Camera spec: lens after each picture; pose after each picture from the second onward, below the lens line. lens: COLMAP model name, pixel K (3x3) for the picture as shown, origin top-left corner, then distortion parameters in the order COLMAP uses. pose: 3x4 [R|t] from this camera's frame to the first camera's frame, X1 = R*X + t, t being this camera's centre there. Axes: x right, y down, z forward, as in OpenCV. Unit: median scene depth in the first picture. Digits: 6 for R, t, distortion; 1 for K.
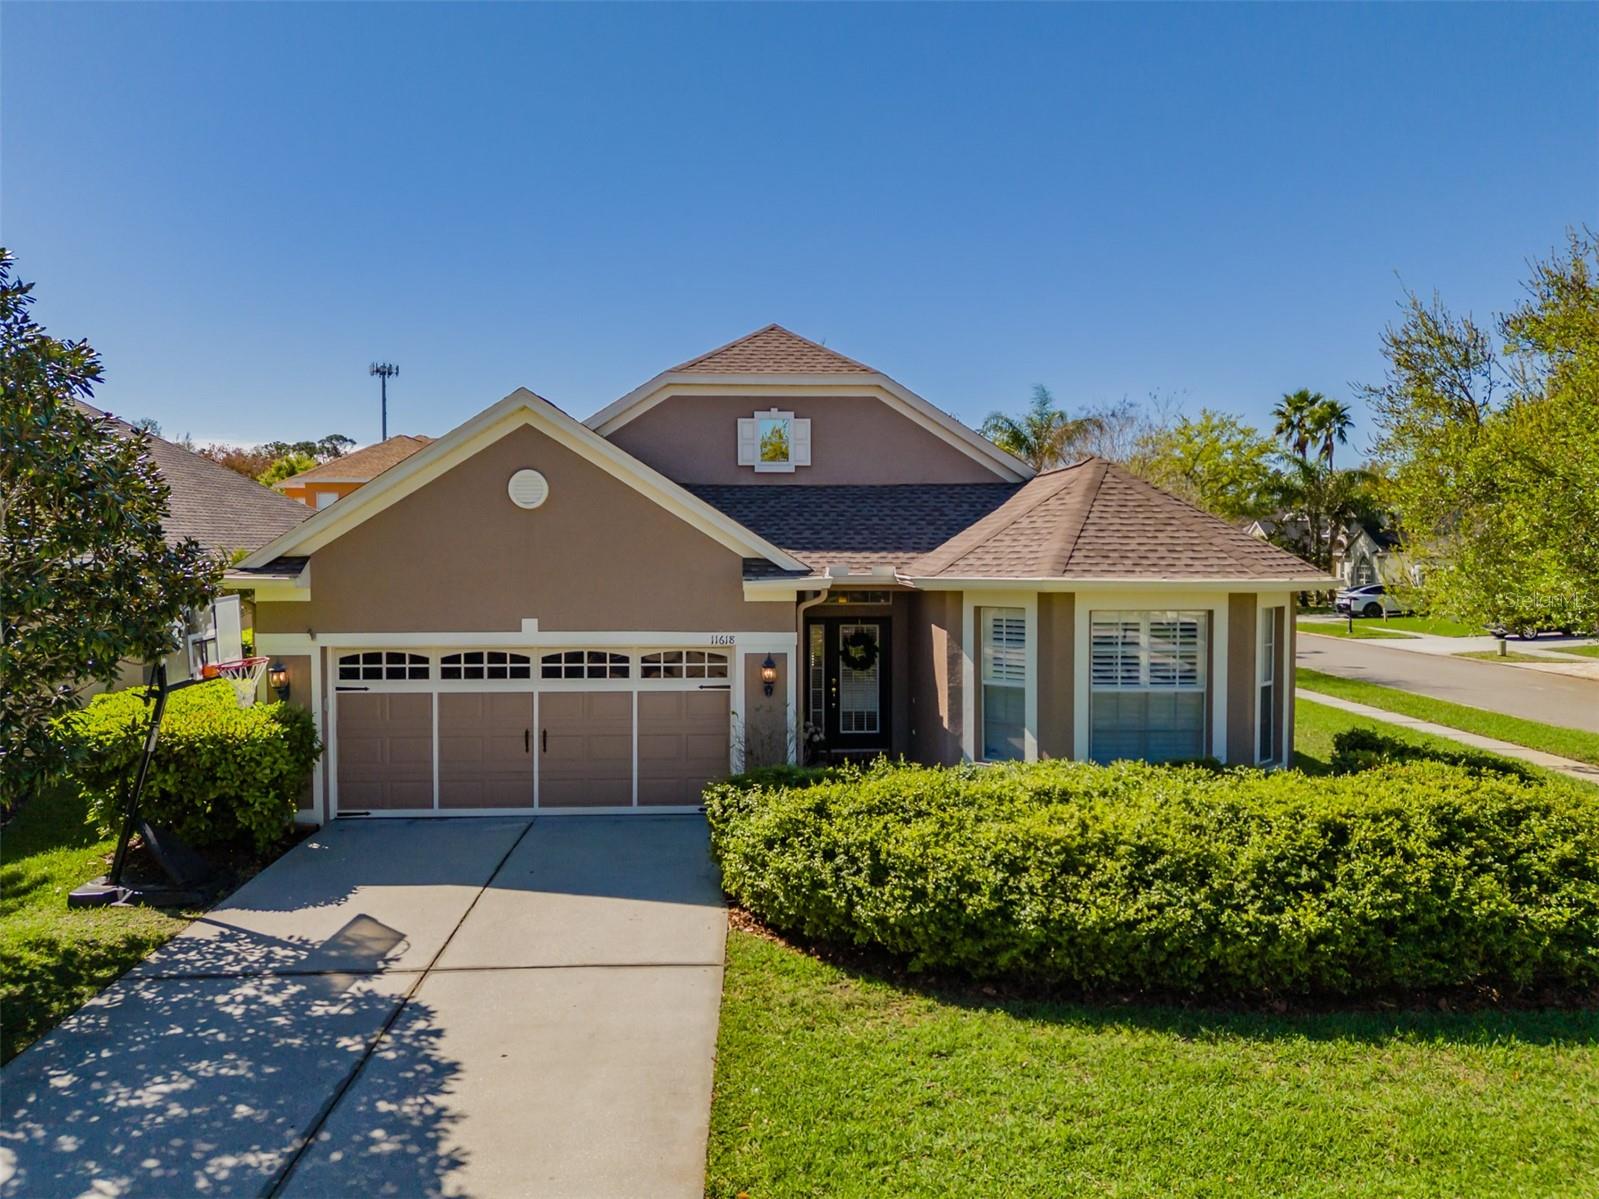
lens RADIAL K [[1164.0, 0, 799.5], [0, 1164.0, 599.5], [0, 0, 1]] dist [0.094446, -0.099106]
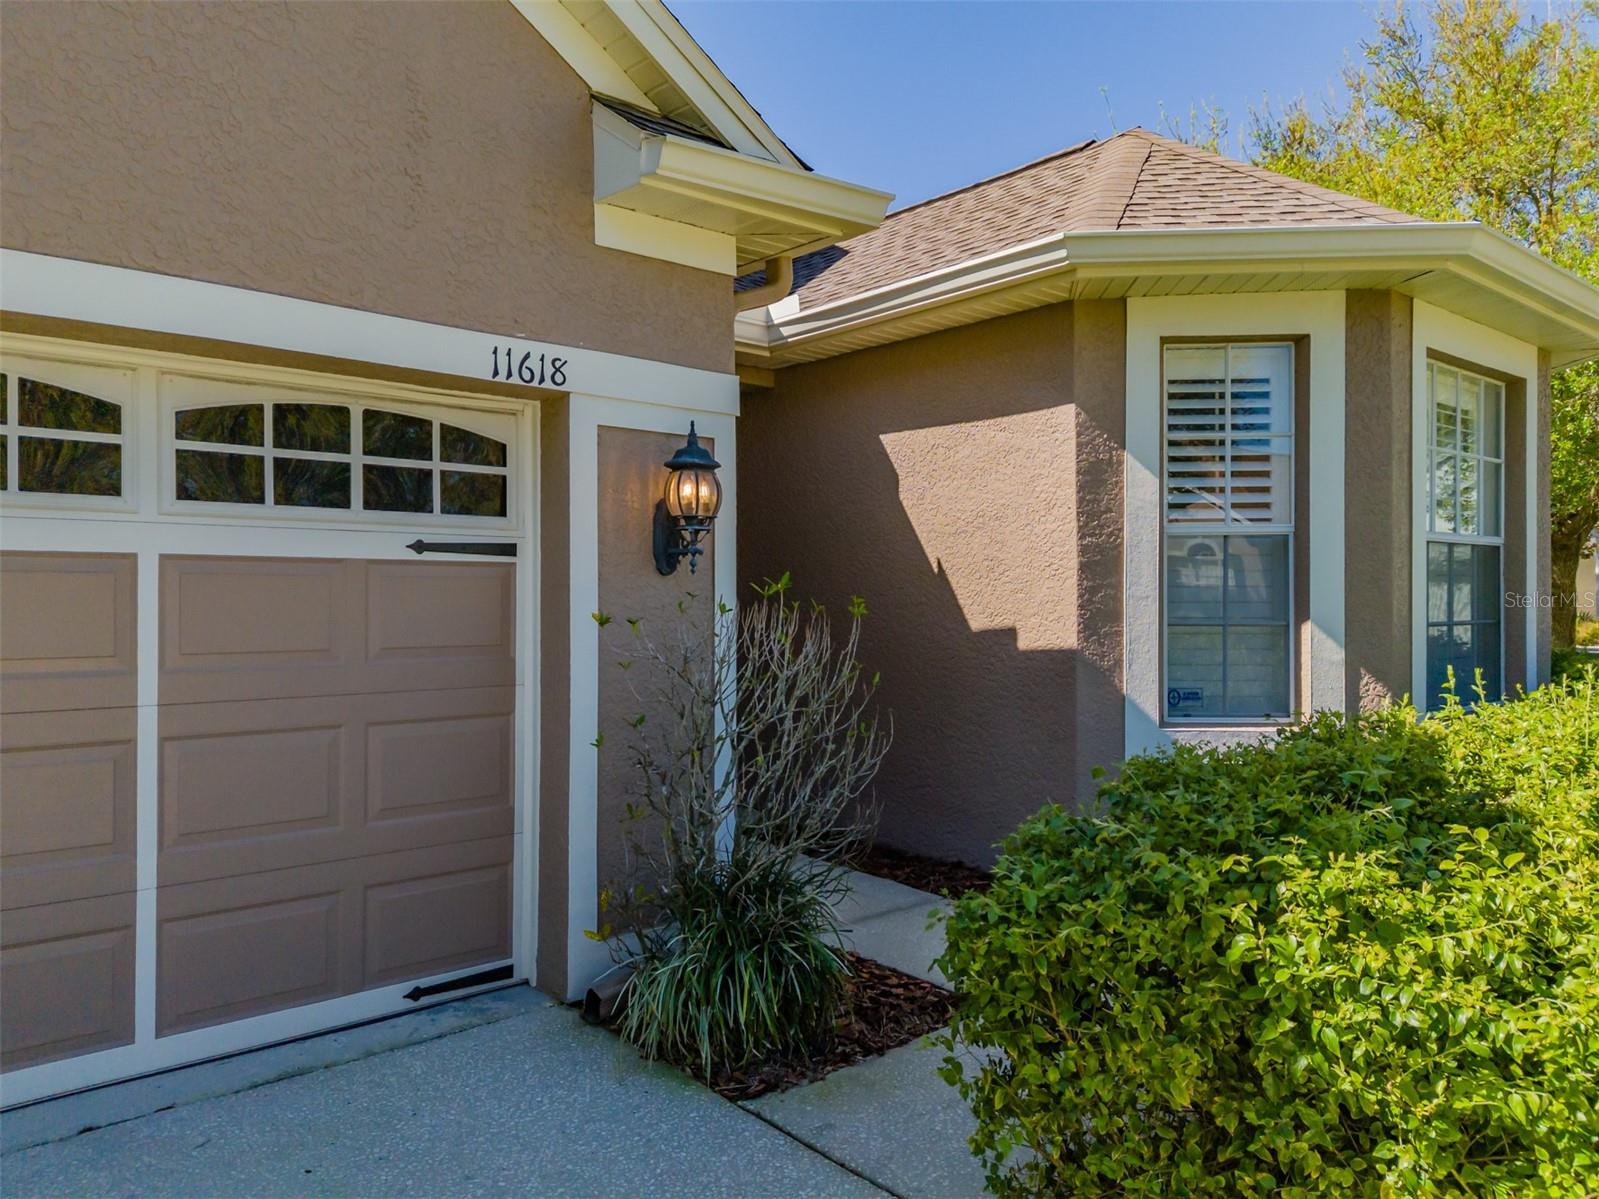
lens RADIAL K [[1164.0, 0, 799.5], [0, 1164.0, 599.5], [0, 0, 1]] dist [0.094446, -0.099106]
pose [[0.772027, -0.001150, 0.635589, -0.212389], [0.030252, 0.998931, -0.034939, 0.111128], [-0.634870, 0.046202, 0.771236, 0.806128]]
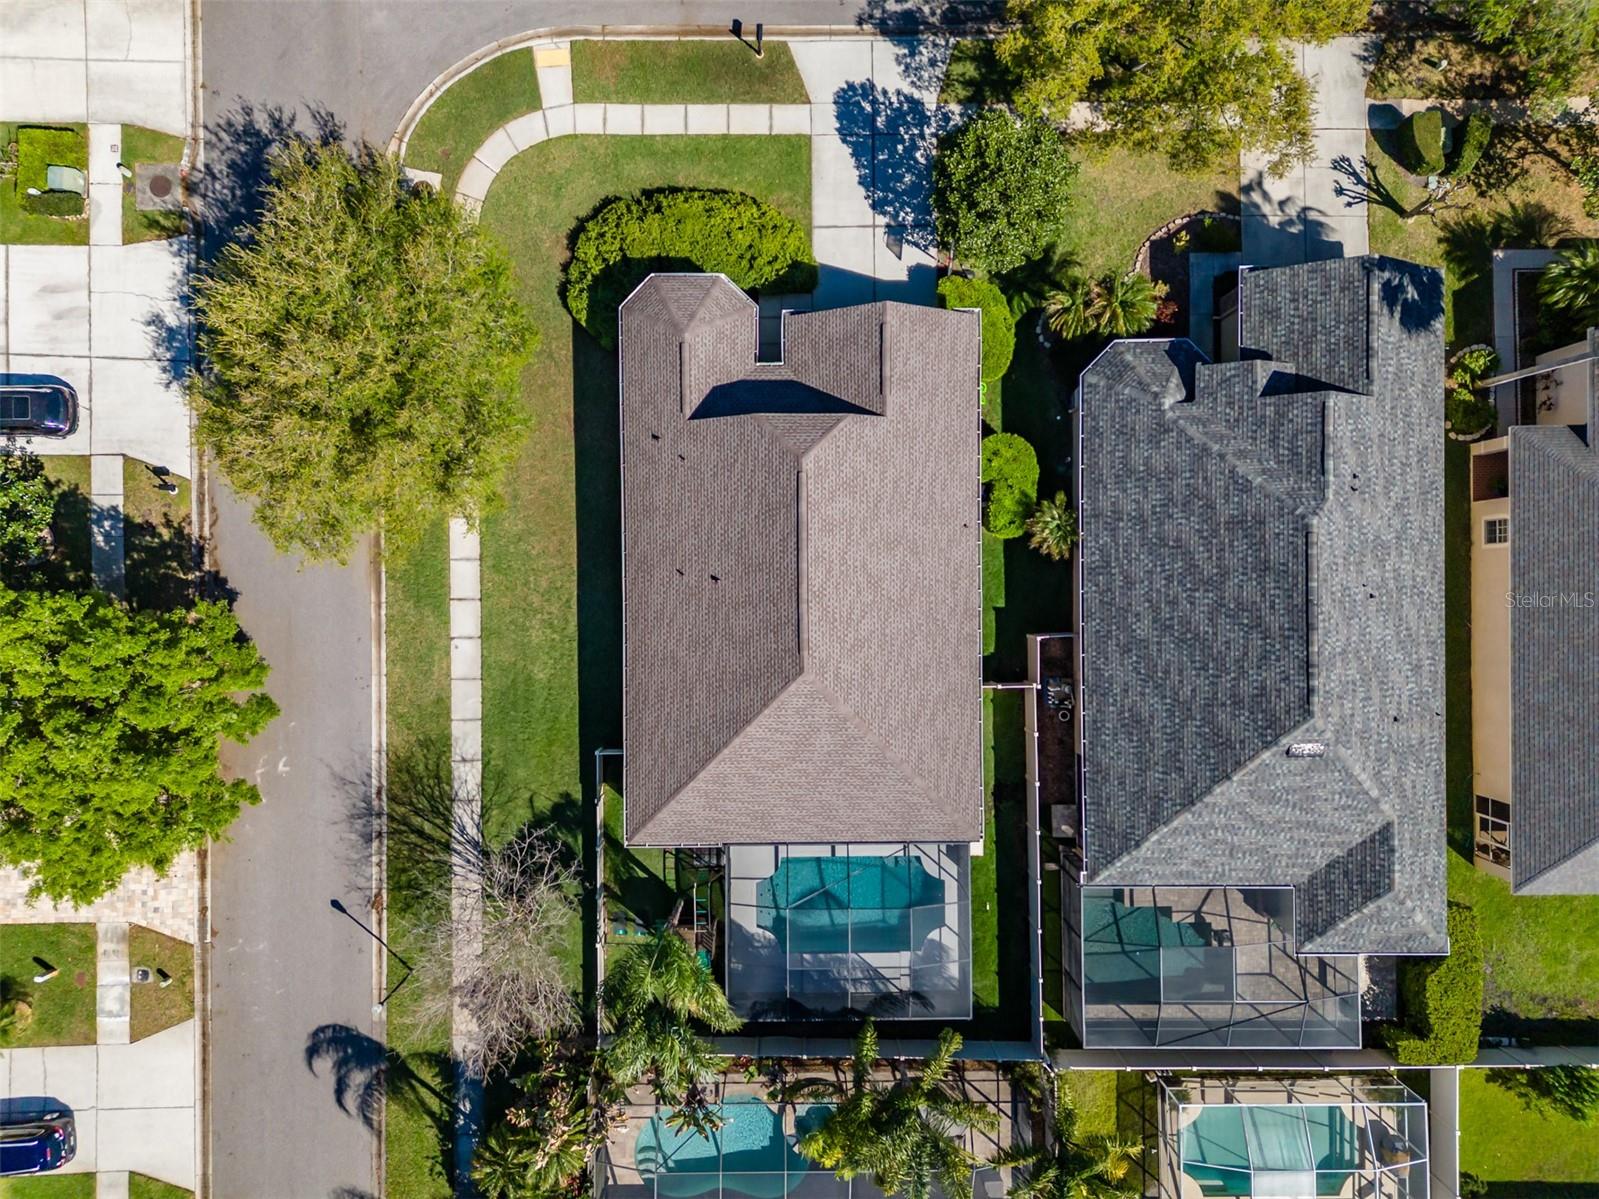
lens RADIAL K [[1164.0, 0, 799.5], [0, 1164.0, 599.5], [0, 0, 1]] dist [0.094446, -0.099106]
pose [[-0.999711, -0.022843, -0.007476, -0.004002], [-0.006274, -0.052253, 0.998614, -3.359449], [-0.023202, 0.998373, 0.052094, 1.686979]]
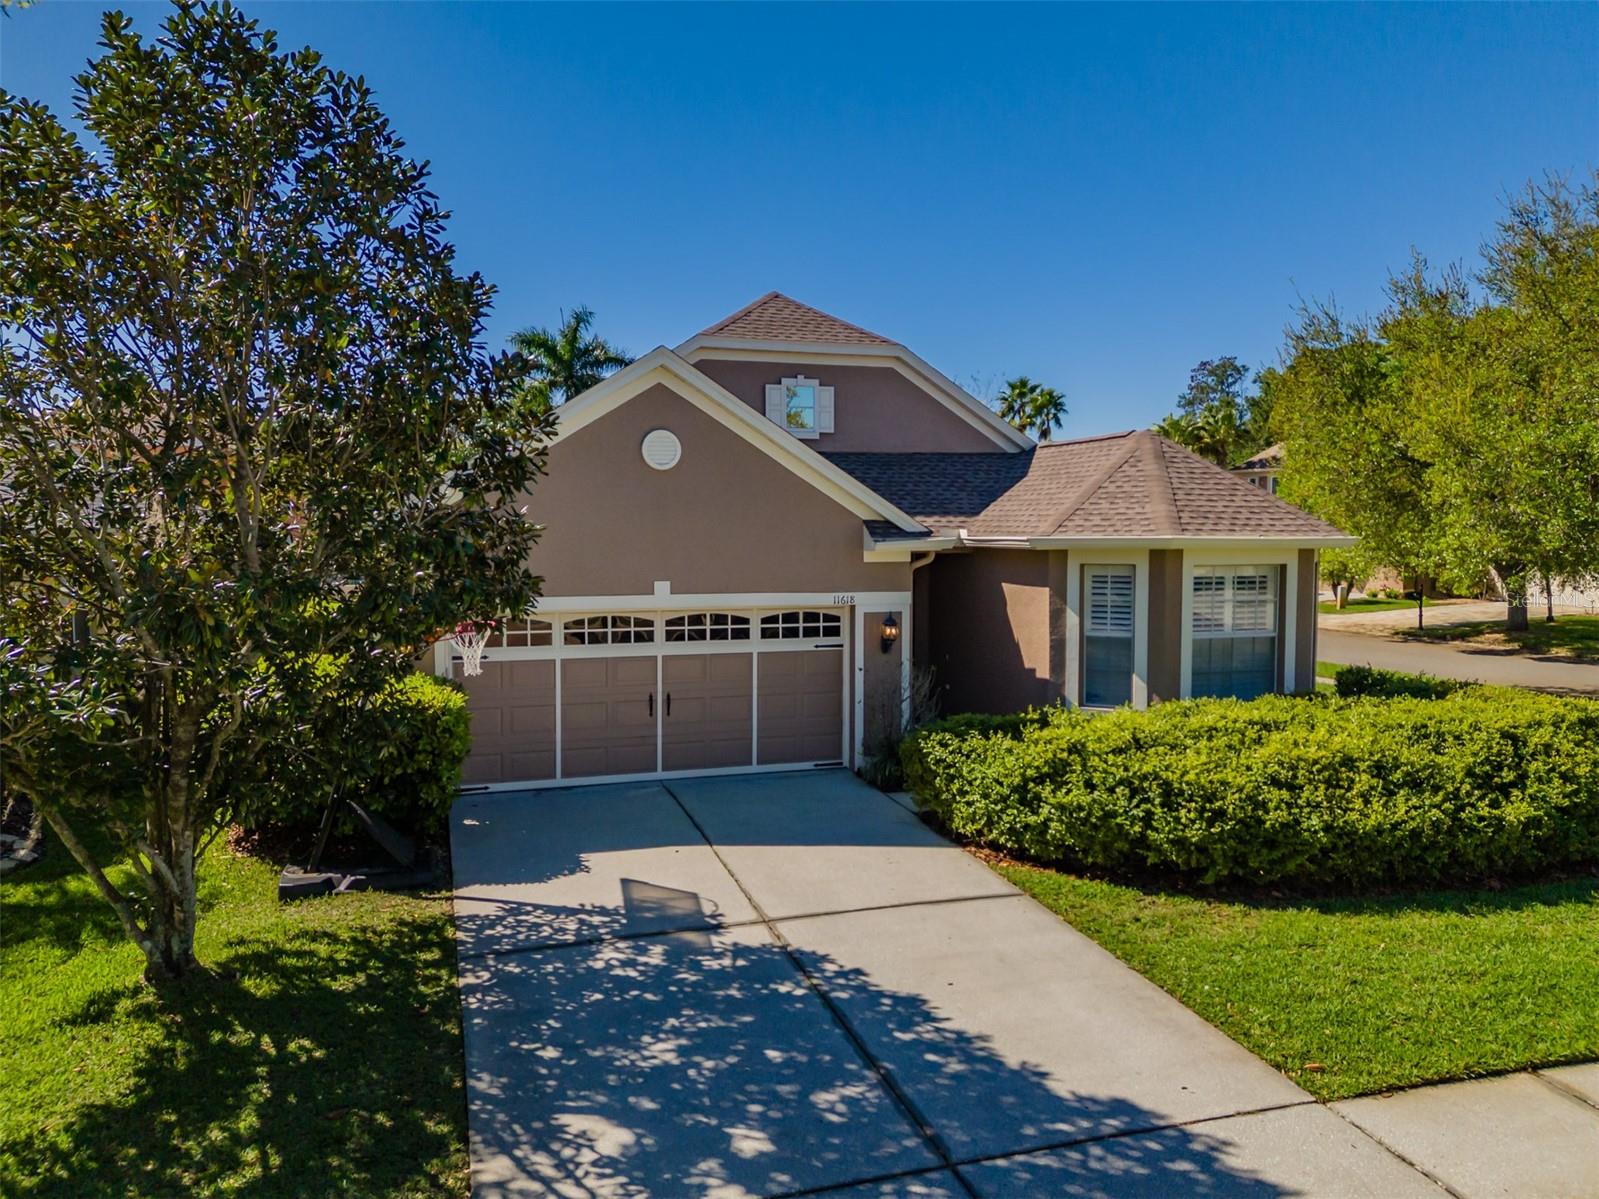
lens RADIAL K [[1164.0, 0, 799.5], [0, 1164.0, 599.5], [0, 0, 1]] dist [0.094446, -0.099106]
pose [[0.962491, -0.017572, 0.270744, -0.415493], [0.012061, 0.999685, 0.022005, 0.012407], [-0.271046, -0.017914, 0.962400, 0.022401]]
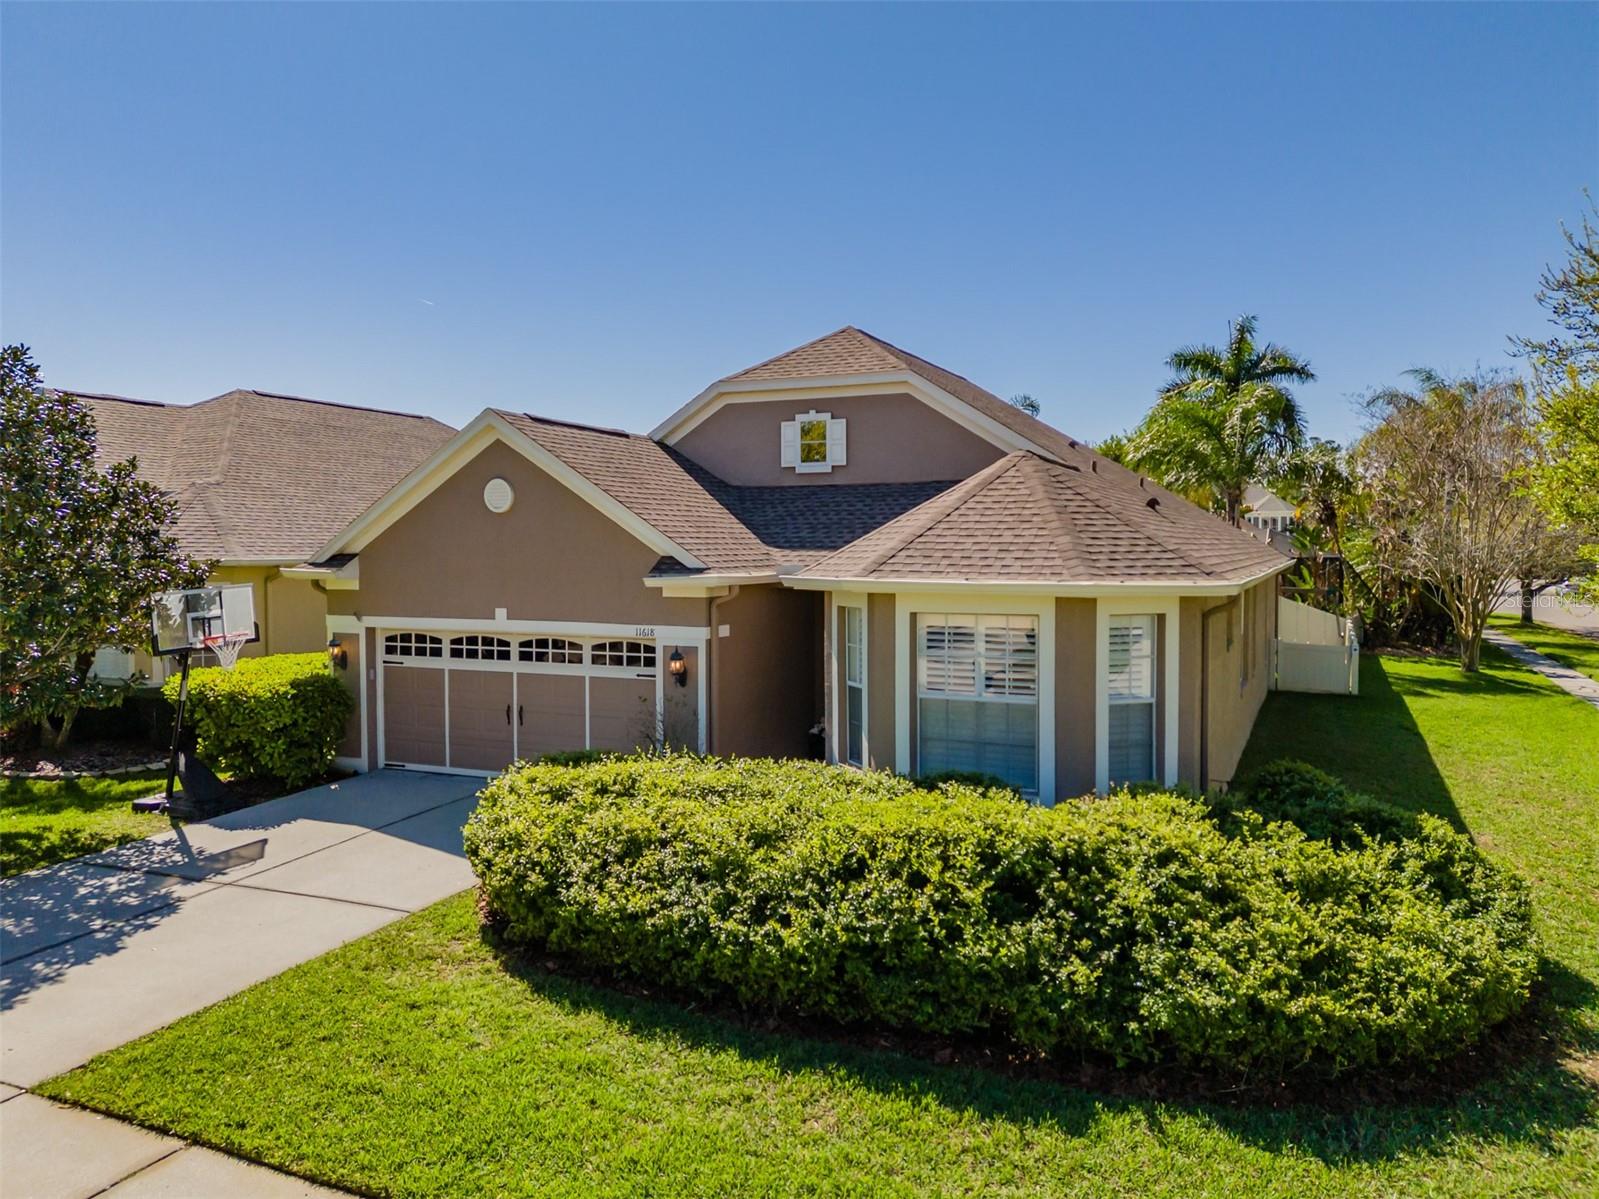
lens RADIAL K [[1164.0, 0, 799.5], [0, 1164.0, 599.5], [0, 0, 1]] dist [0.094446, -0.099106]
pose [[0.896616, 0.019685, -0.442371, 0.585577], [-0.018479, 0.999804, 0.007036, -0.006319], [0.442423, 0.001866, 0.896804, 0.102957]]
